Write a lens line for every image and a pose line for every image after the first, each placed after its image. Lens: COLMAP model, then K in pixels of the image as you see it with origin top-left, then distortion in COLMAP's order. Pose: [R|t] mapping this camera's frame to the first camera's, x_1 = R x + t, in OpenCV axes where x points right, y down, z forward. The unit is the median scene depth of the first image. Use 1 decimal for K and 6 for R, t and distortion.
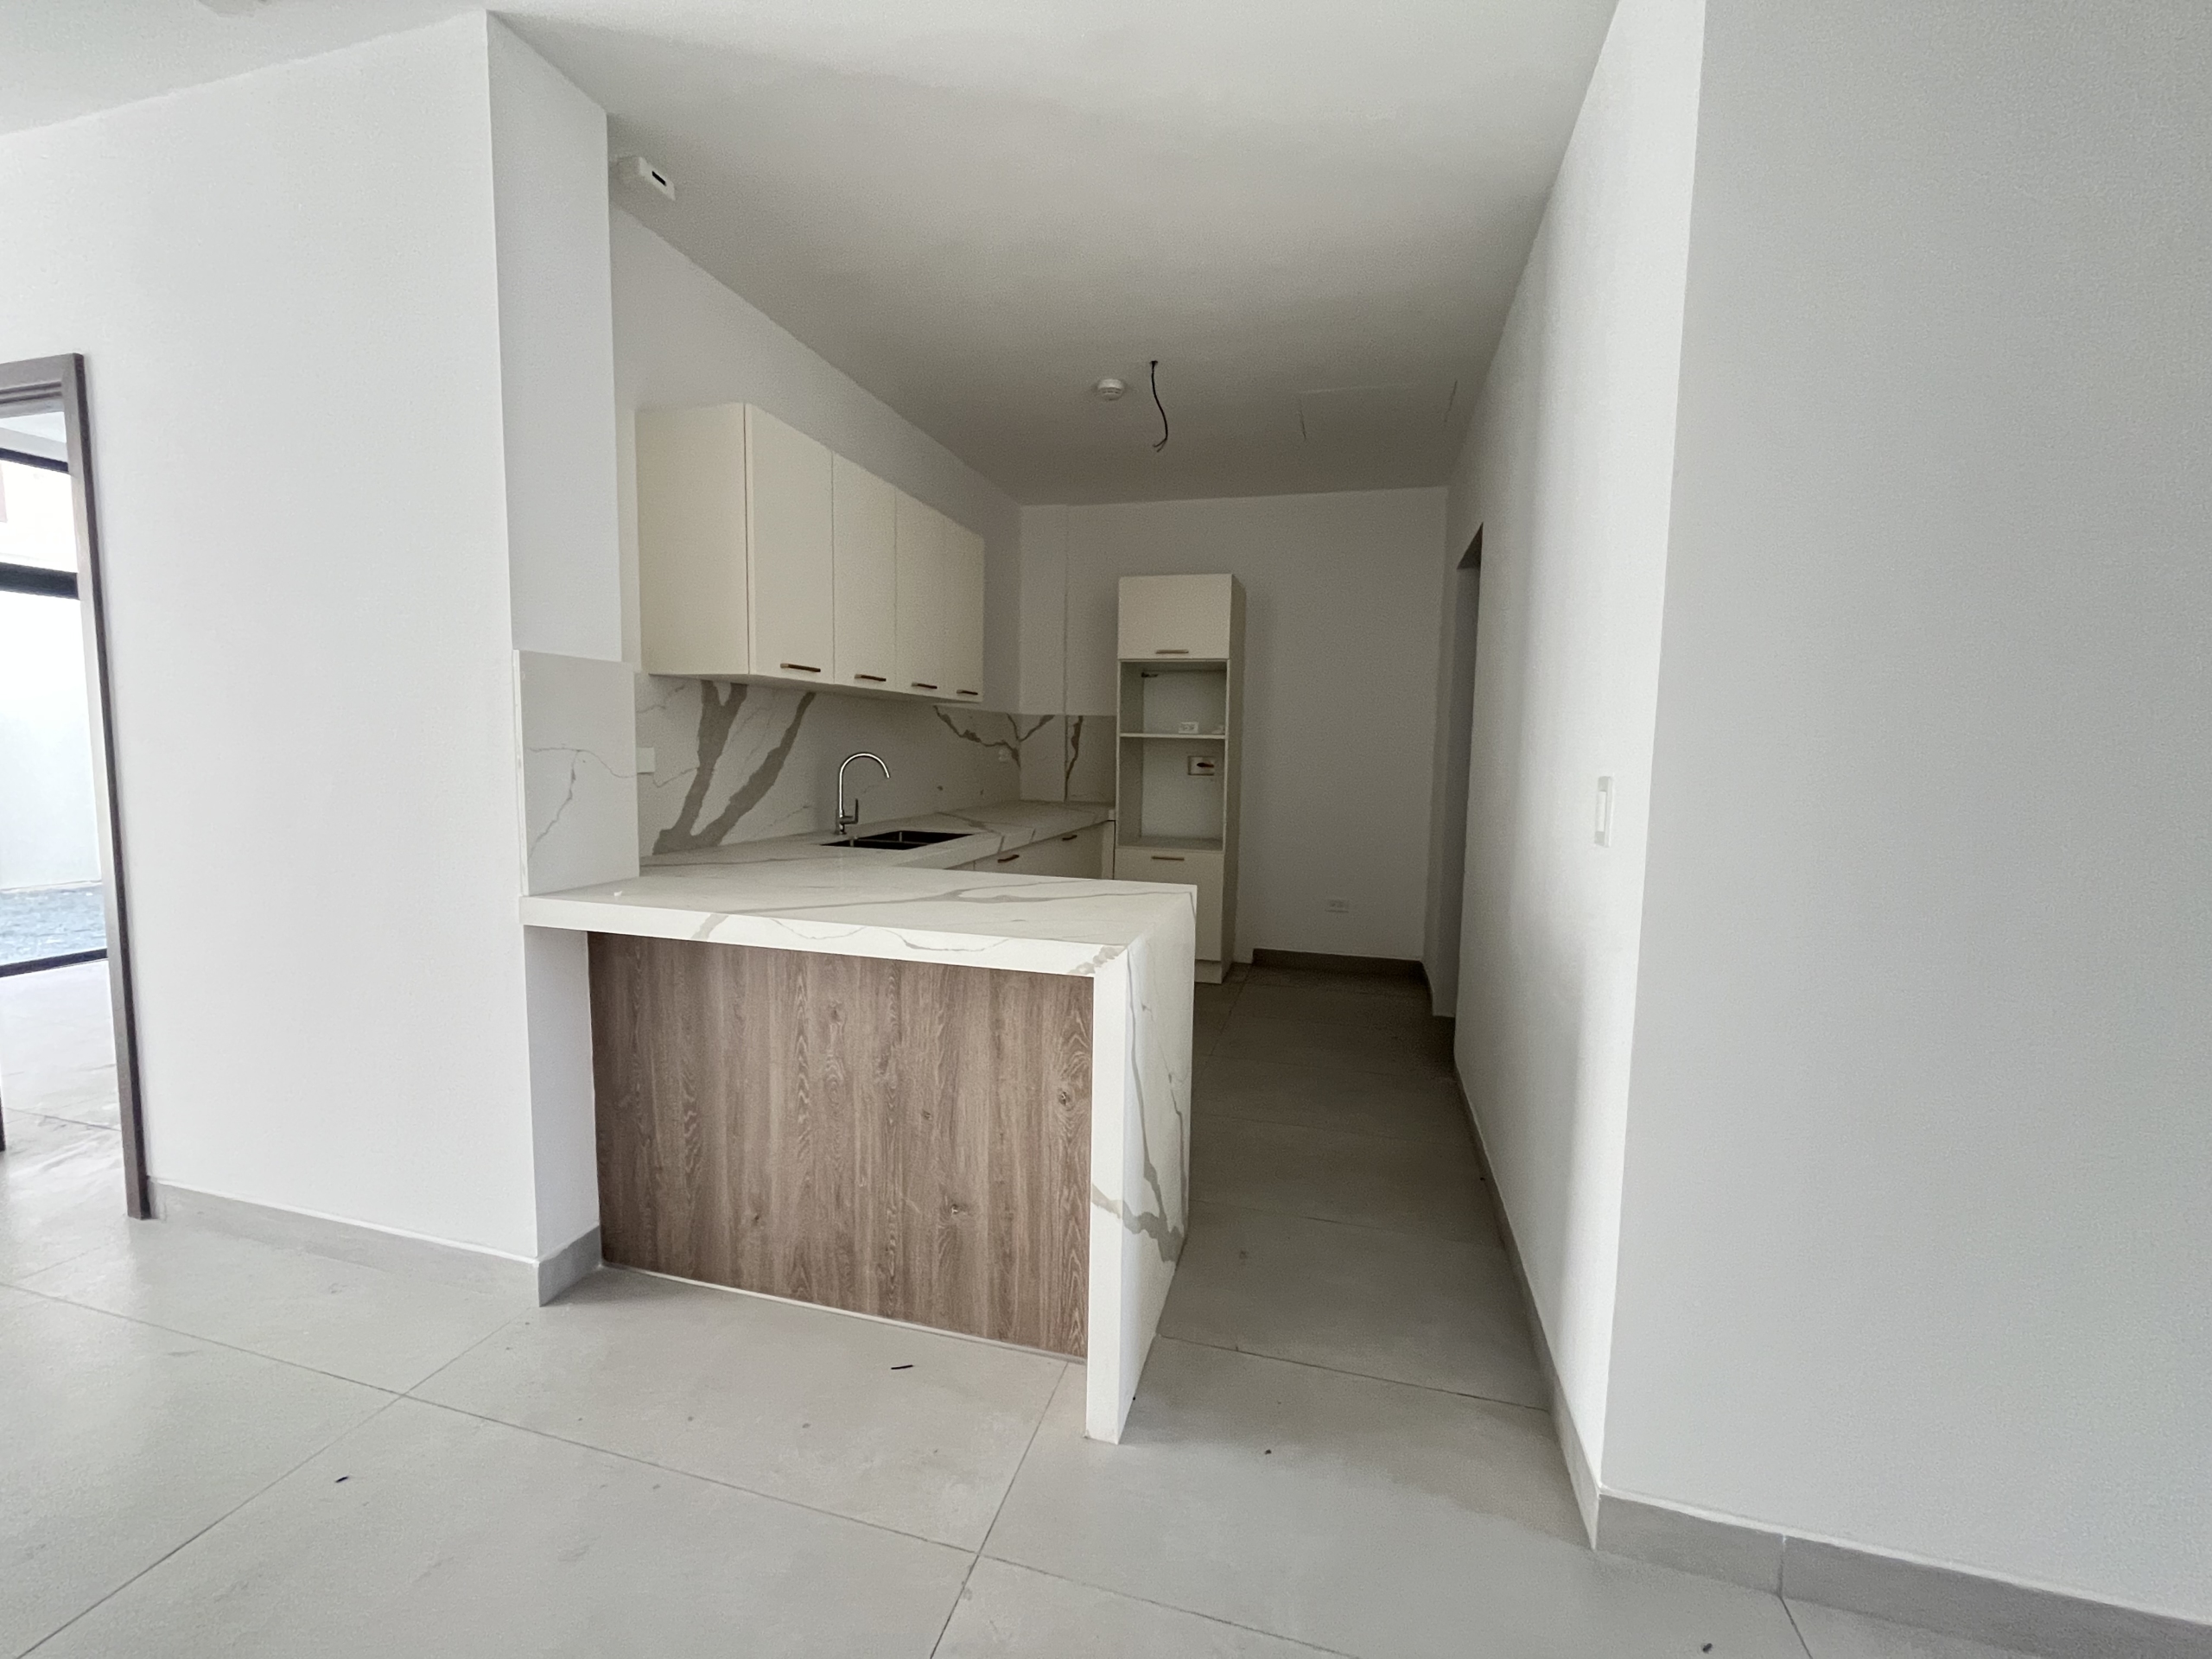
lens RADIAL K [[893.0, 0, 1100.5], [0, 893.0, 824.5], [0, 0, 1]] dist [0.001803, 0.000290]
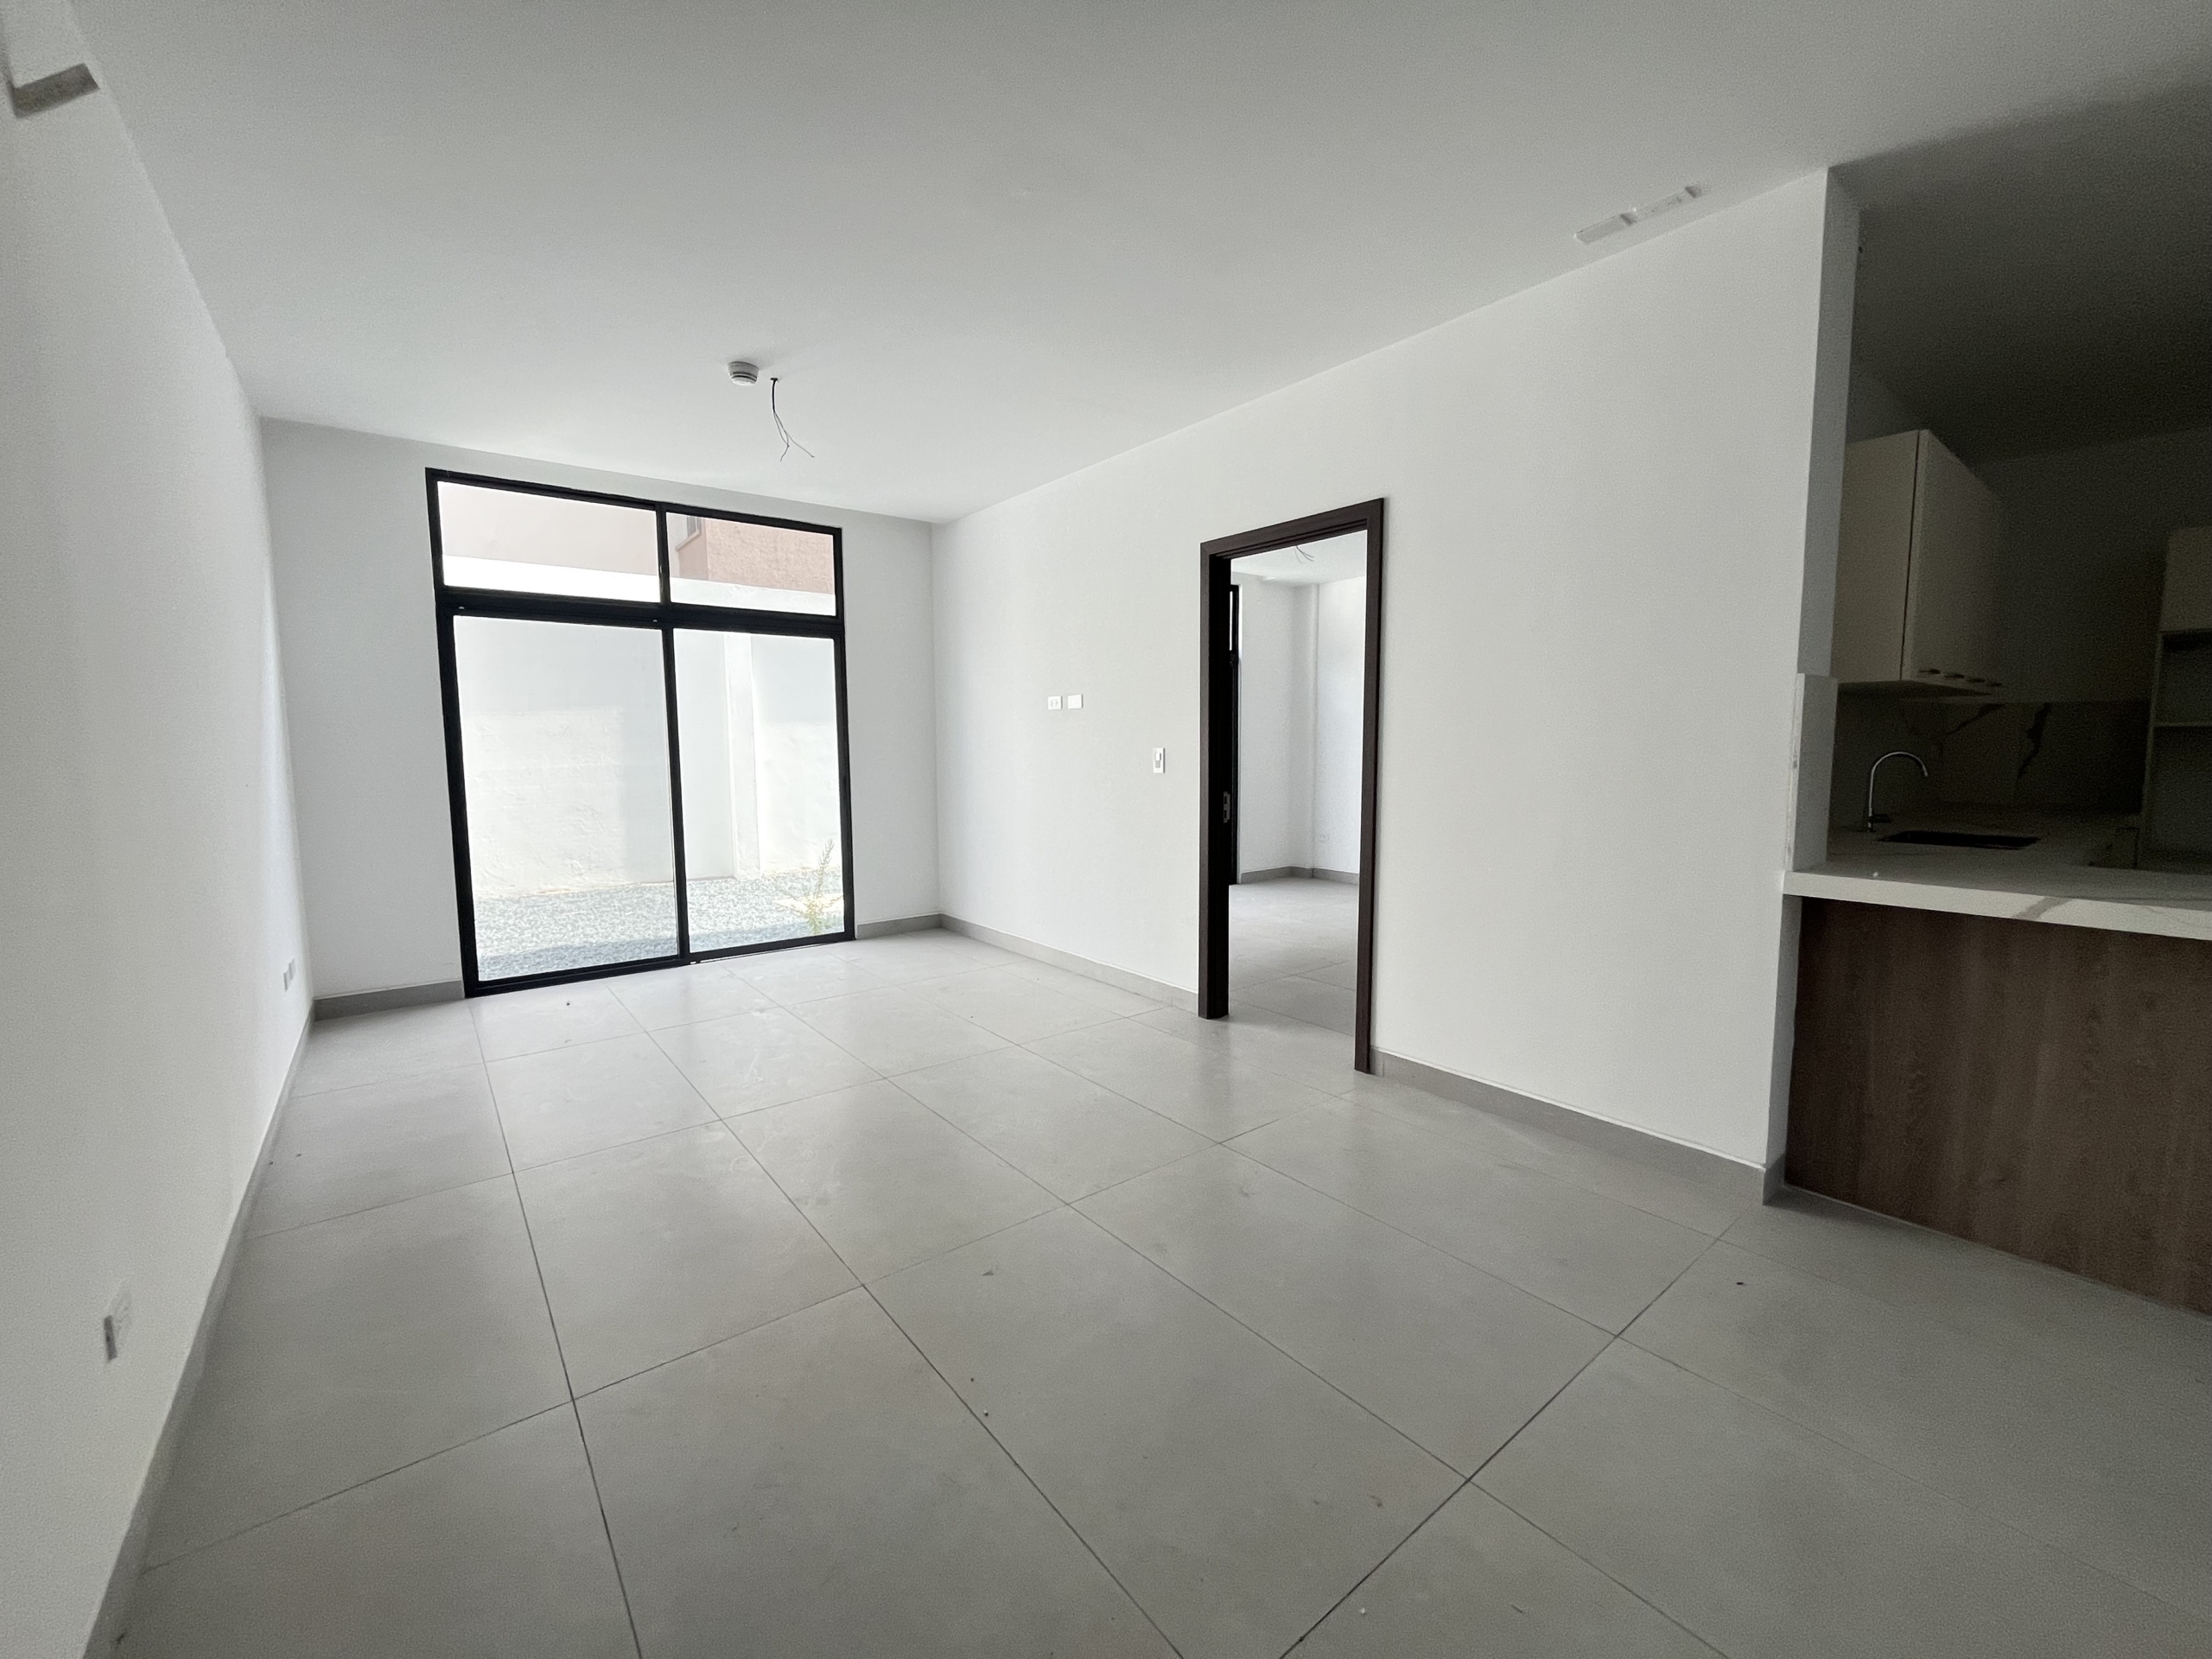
lens RADIAL K [[893.0, 0, 1102.2], [0, 893.0, 826.5], [0, 0, 1]] dist [0.001803, 0.000290]
pose [[0.808512, 0.030520, -0.587687, -0.638004], [-0.030361, 0.999488, 0.010137, 0.032097], [0.587695, 0.009647, 0.809025, -0.525072]]
